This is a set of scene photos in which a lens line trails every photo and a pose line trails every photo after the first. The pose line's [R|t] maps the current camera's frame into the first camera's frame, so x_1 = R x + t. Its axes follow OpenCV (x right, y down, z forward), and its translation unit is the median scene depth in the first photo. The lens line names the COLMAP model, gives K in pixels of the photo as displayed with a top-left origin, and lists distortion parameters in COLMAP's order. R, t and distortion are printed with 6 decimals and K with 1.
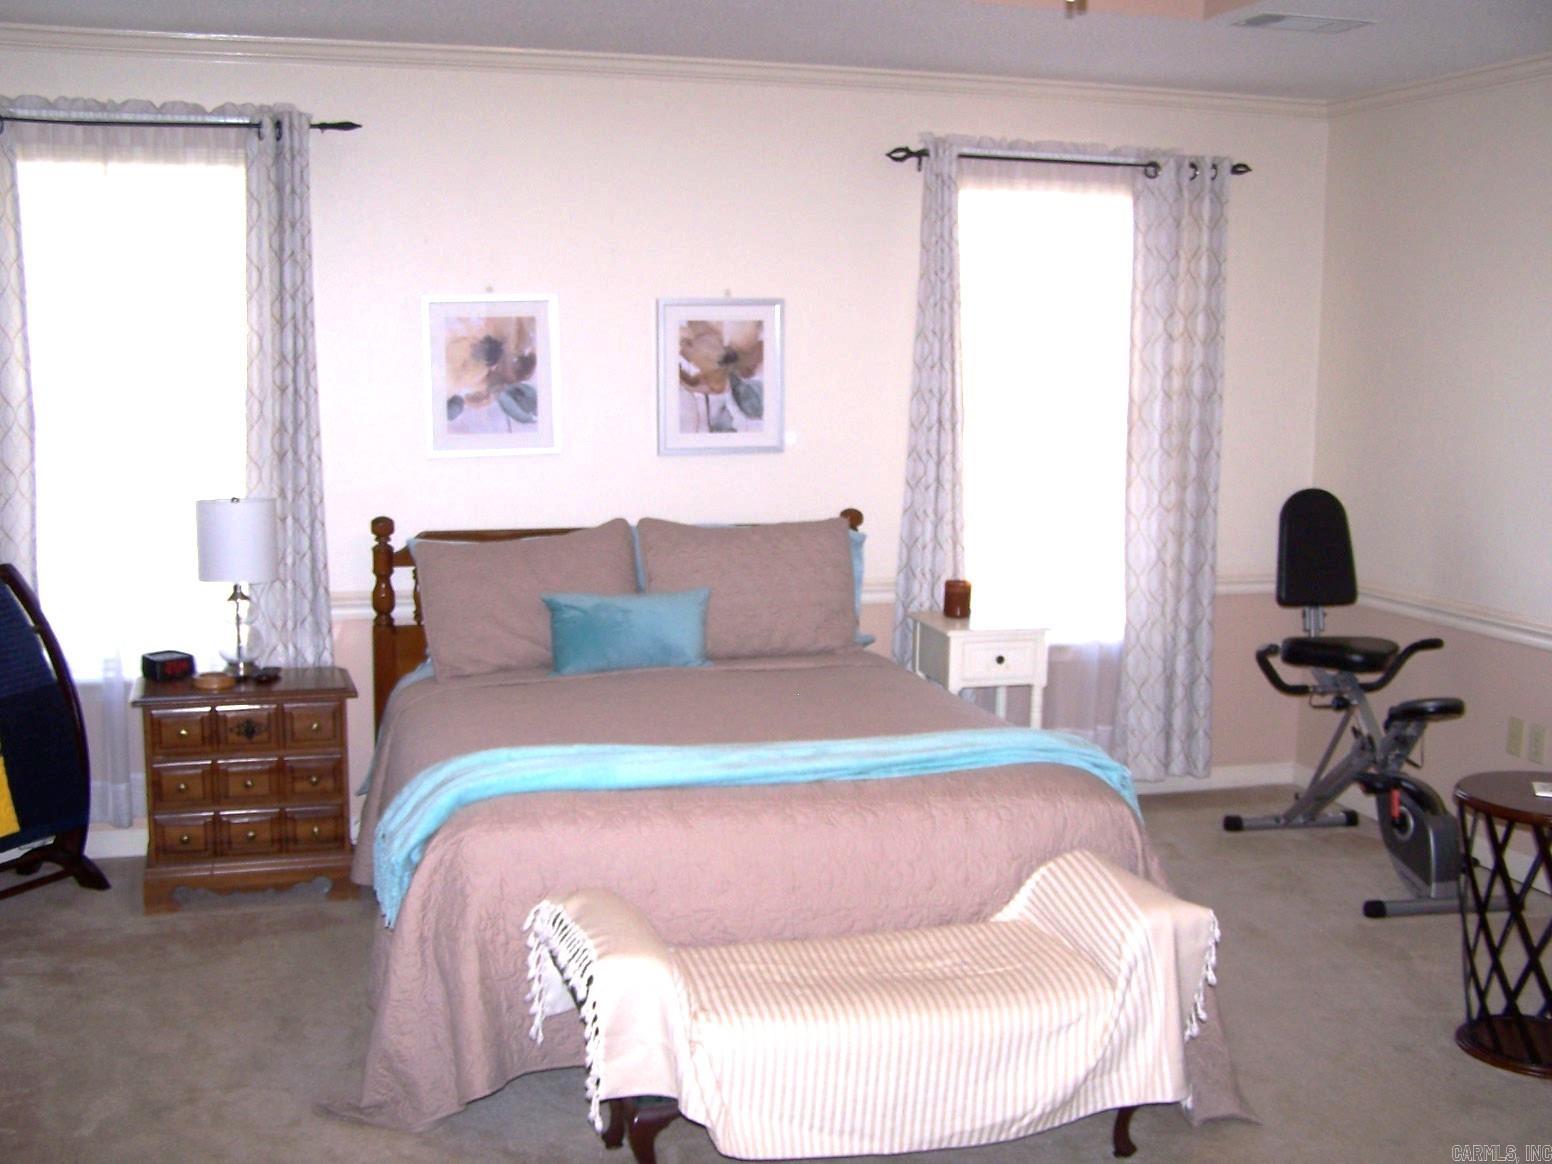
lens RADIAL K [[1741.7, 0, 776.1], [0, 1741.7, 580.5], [0, 0, 1]] dist [-0.059698, 0.000000]
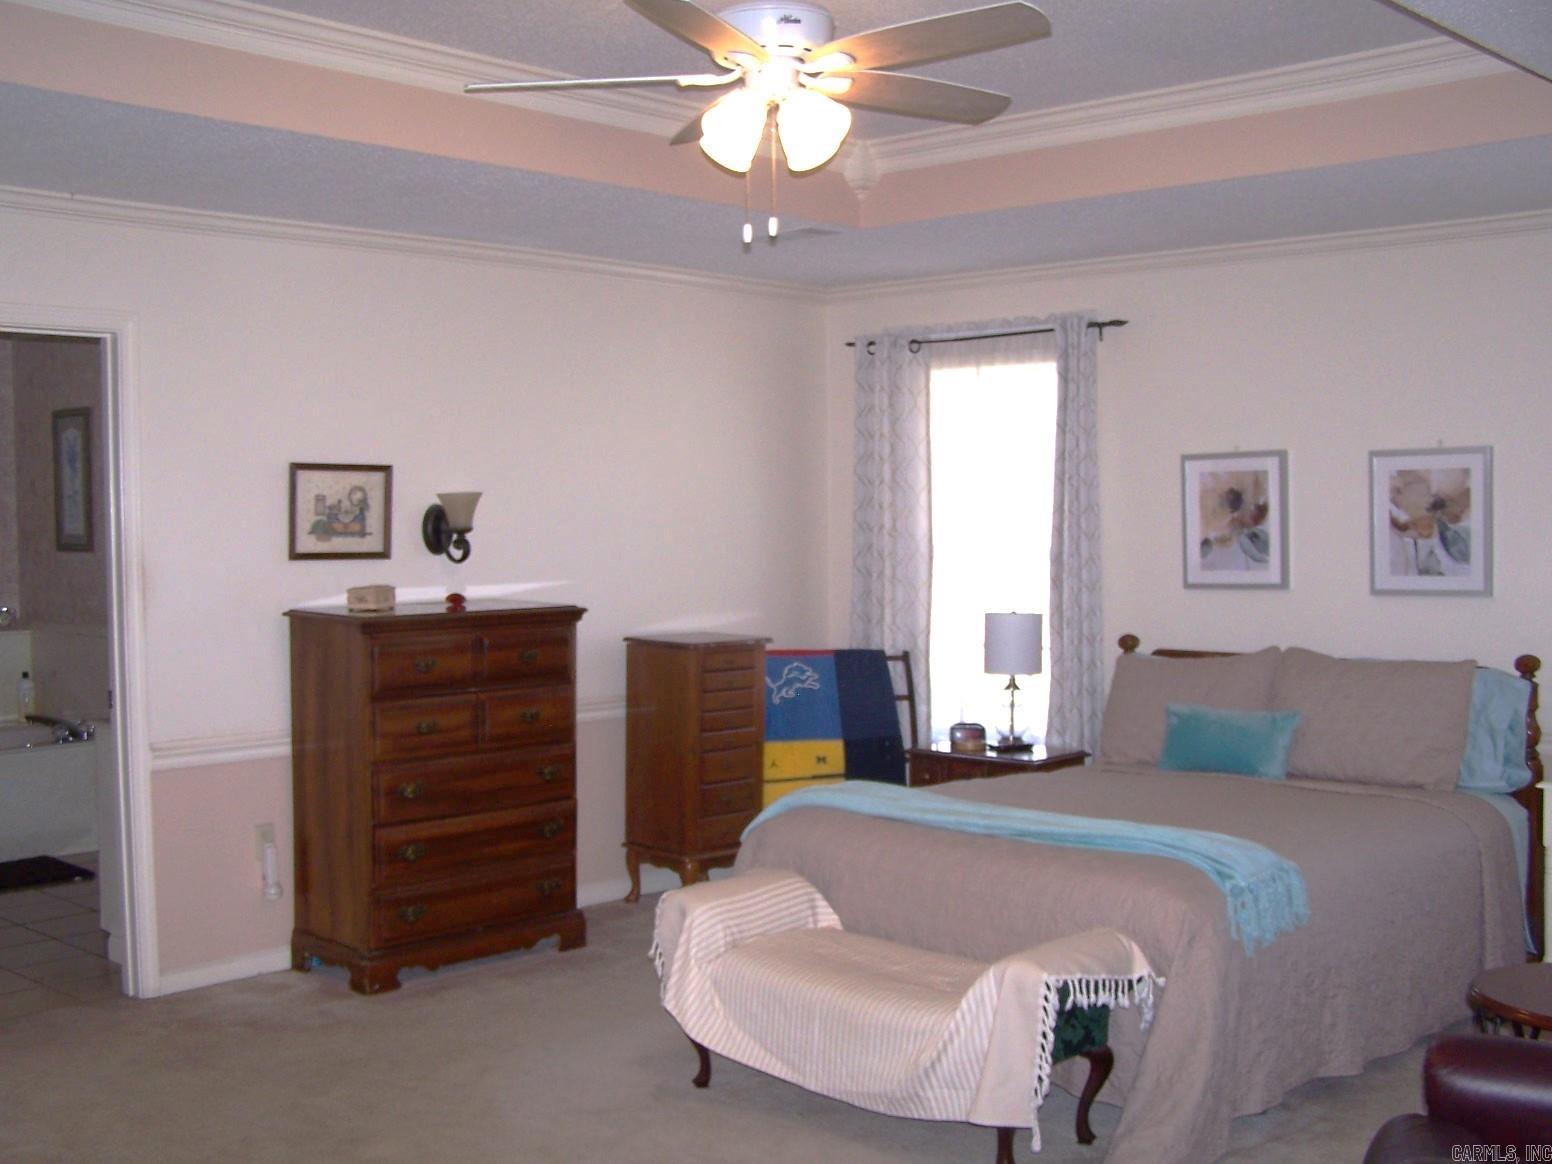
lens RADIAL K [[1741.7, 0, 775.8], [0, 1741.7, 582.3], [0, 0, 1]] dist [-0.059698, 0.000000]
pose [[0.547853, 0.024620, -0.836212, 0.627882], [-0.104684, 0.993728, -0.039327, 0.000641], [0.829999, 0.109083, 0.546994, 0.109983]]
